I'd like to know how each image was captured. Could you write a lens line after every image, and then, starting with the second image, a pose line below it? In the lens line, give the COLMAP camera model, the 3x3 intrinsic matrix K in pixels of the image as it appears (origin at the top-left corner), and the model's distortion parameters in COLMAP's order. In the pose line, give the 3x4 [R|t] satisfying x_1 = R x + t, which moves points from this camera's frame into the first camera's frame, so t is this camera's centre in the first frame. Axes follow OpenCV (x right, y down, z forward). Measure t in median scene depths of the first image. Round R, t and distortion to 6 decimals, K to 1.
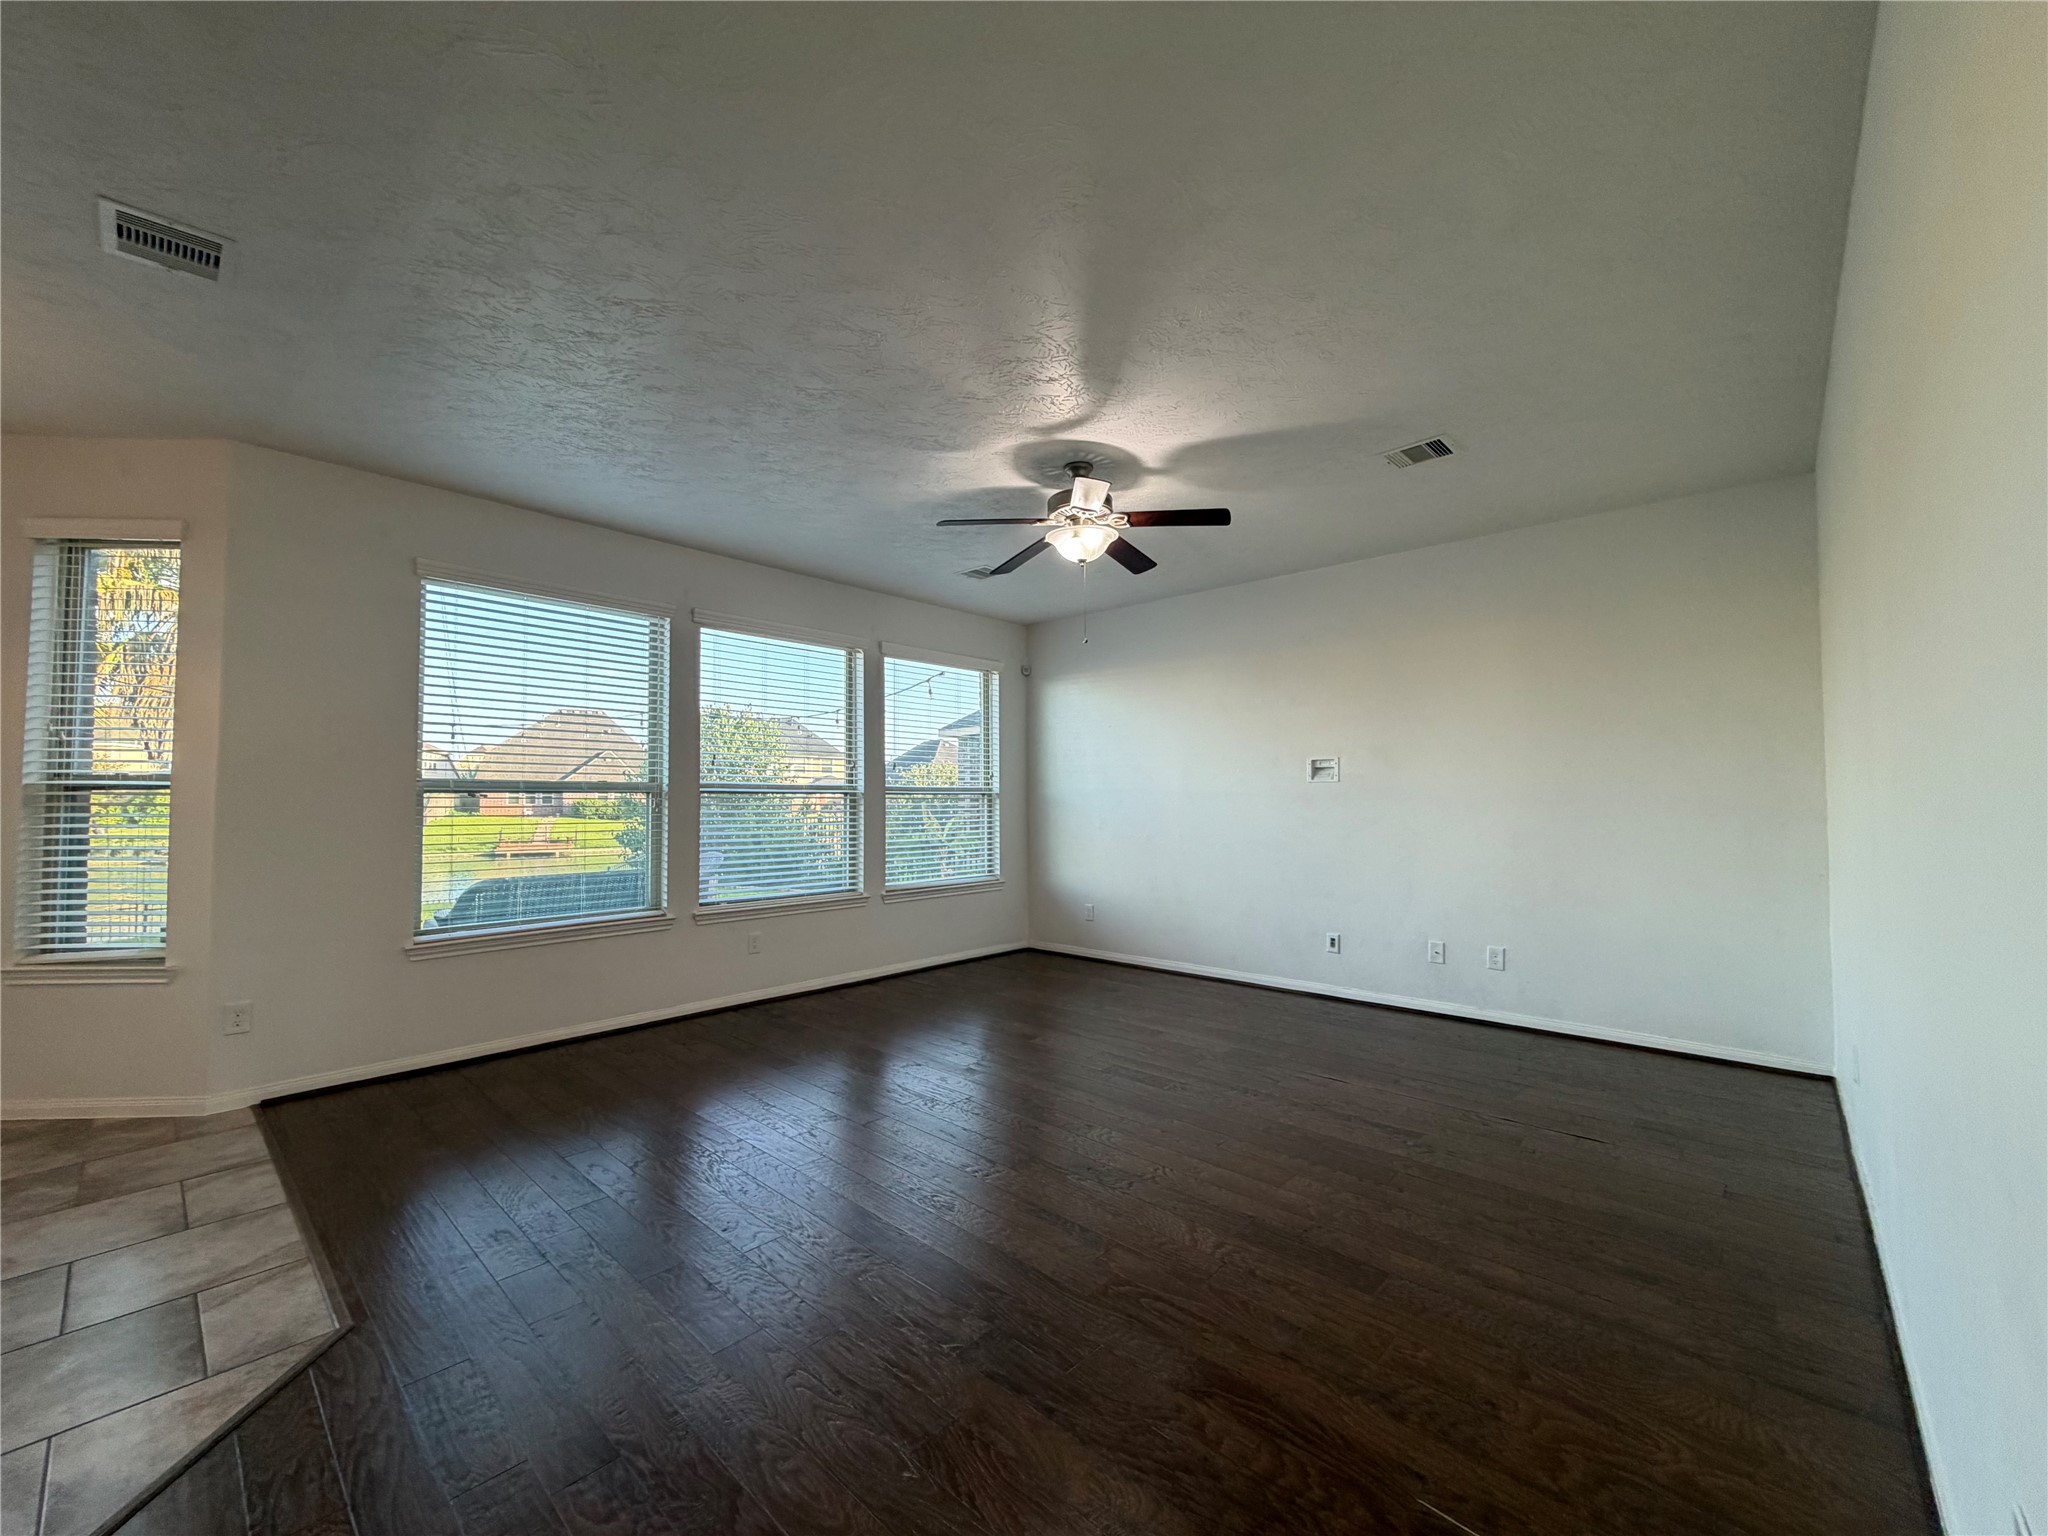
lens RADIAL K [[816.6, 0, 1021.4], [0, 816.6, 769.3], [0, 0, 1]] dist [-0.000500, -0.000130]
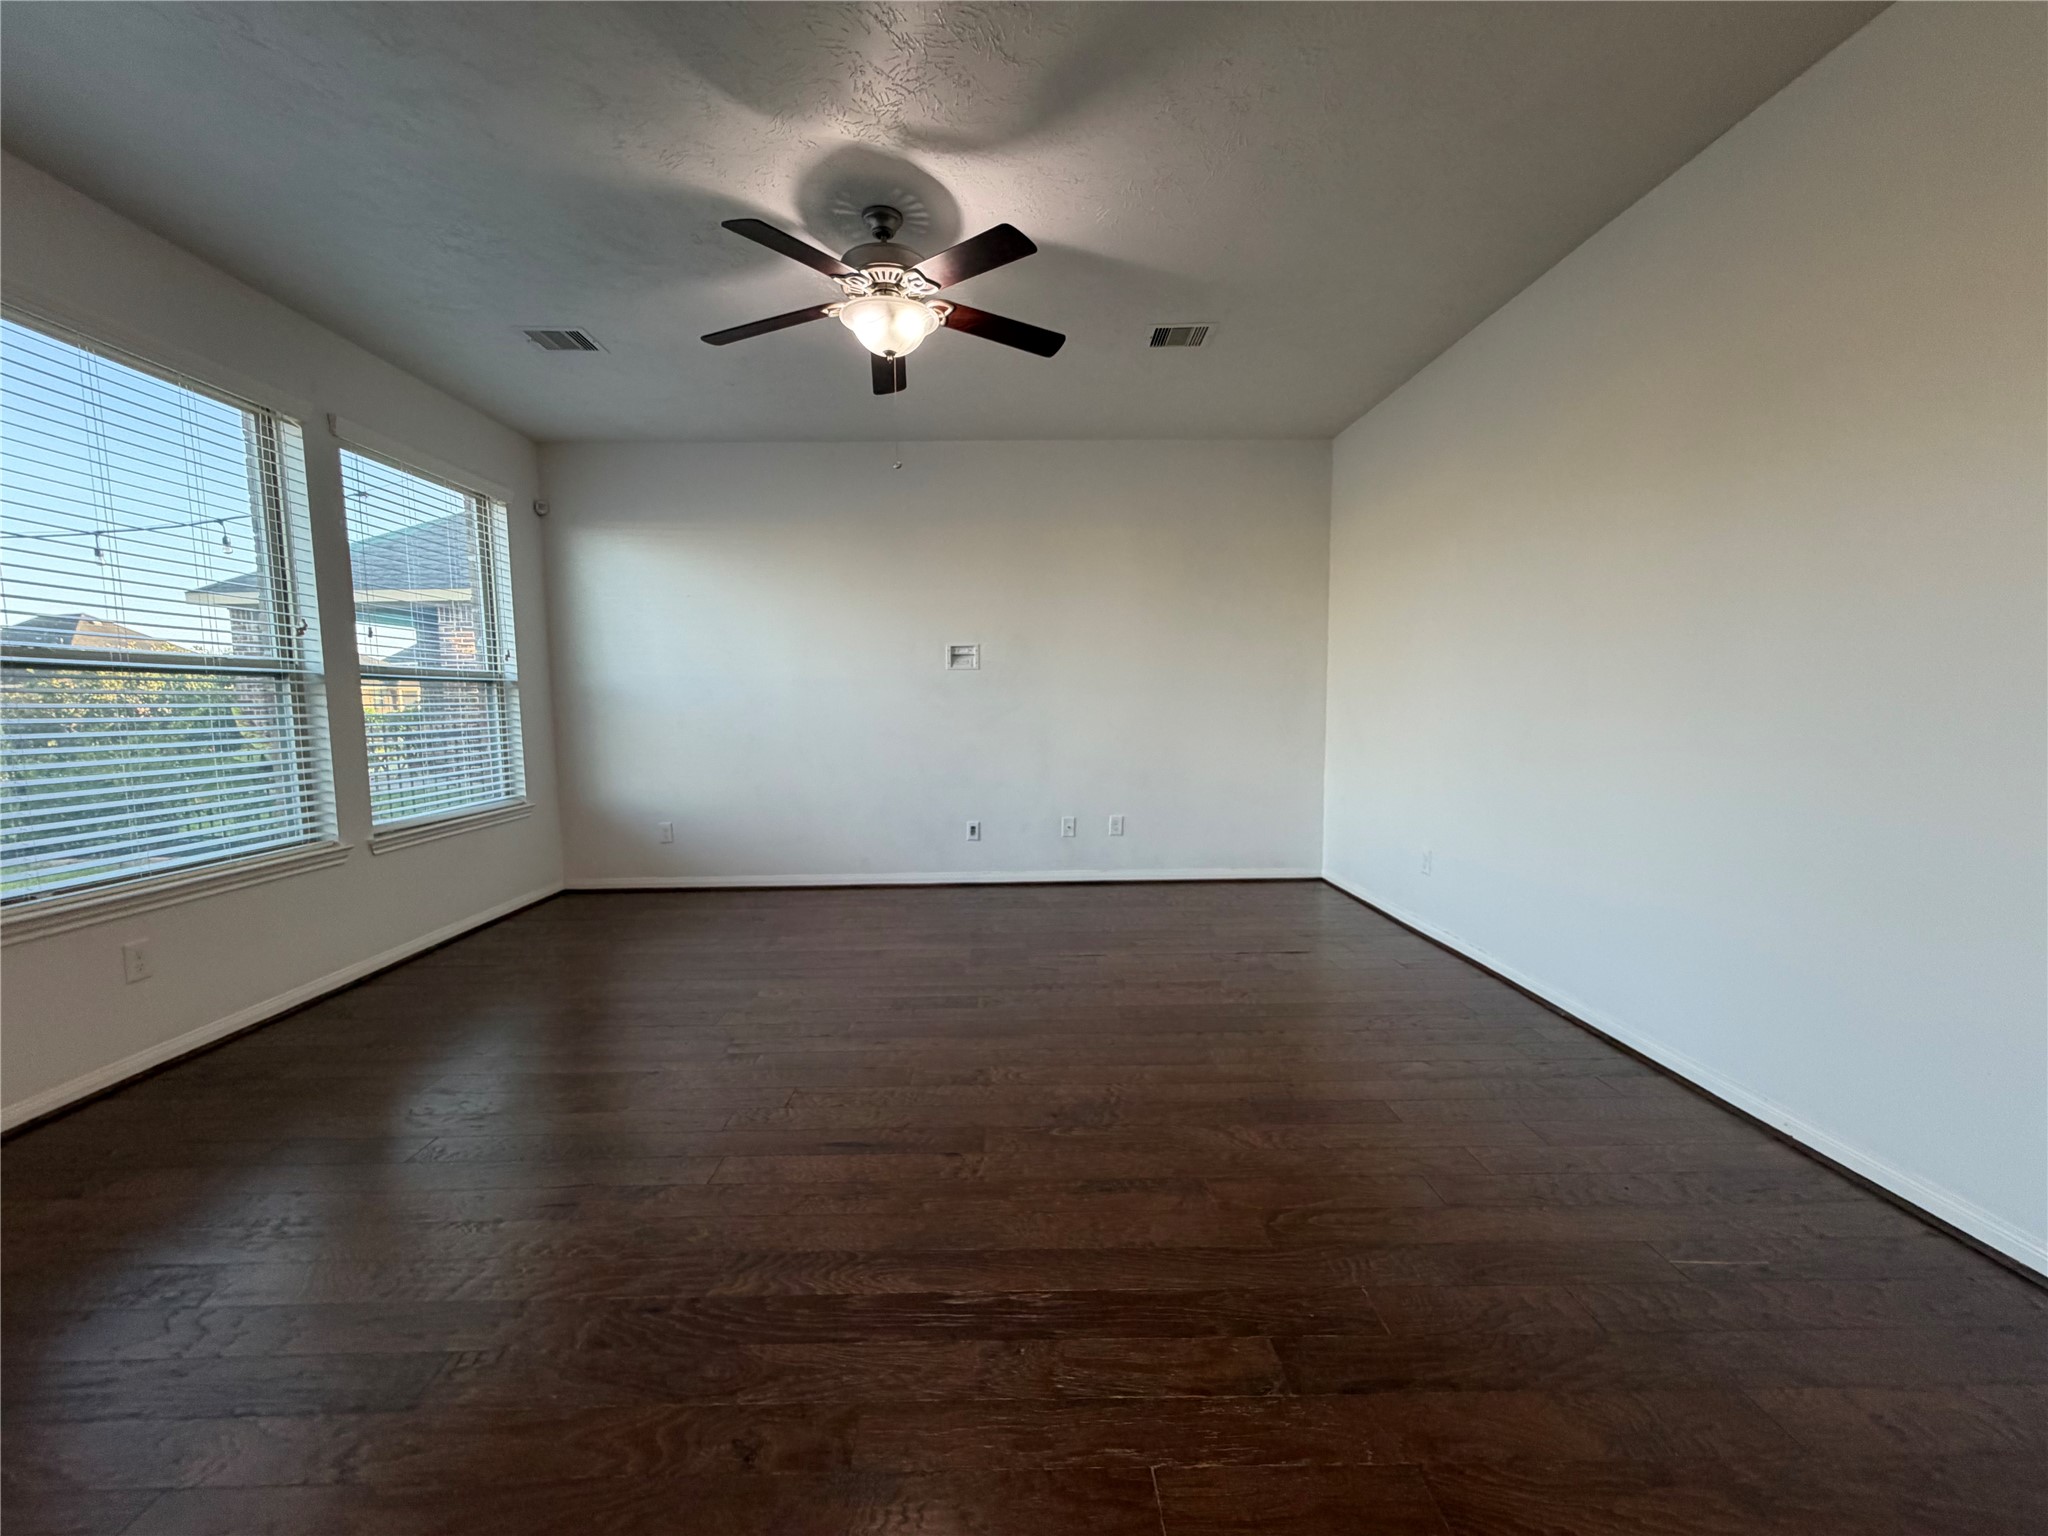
lens RADIAL K [[816.6, 0, 1023.7], [0, 816.6, 768.3], [0, 0, 1]] dist [-0.000500, -0.000130]
pose [[0.720810, -0.063765, 0.690194, -0.256004], [-0.017087, 0.993822, 0.109661, 0.024443], [-0.692922, -0.090838, 0.715267, 0.239799]]
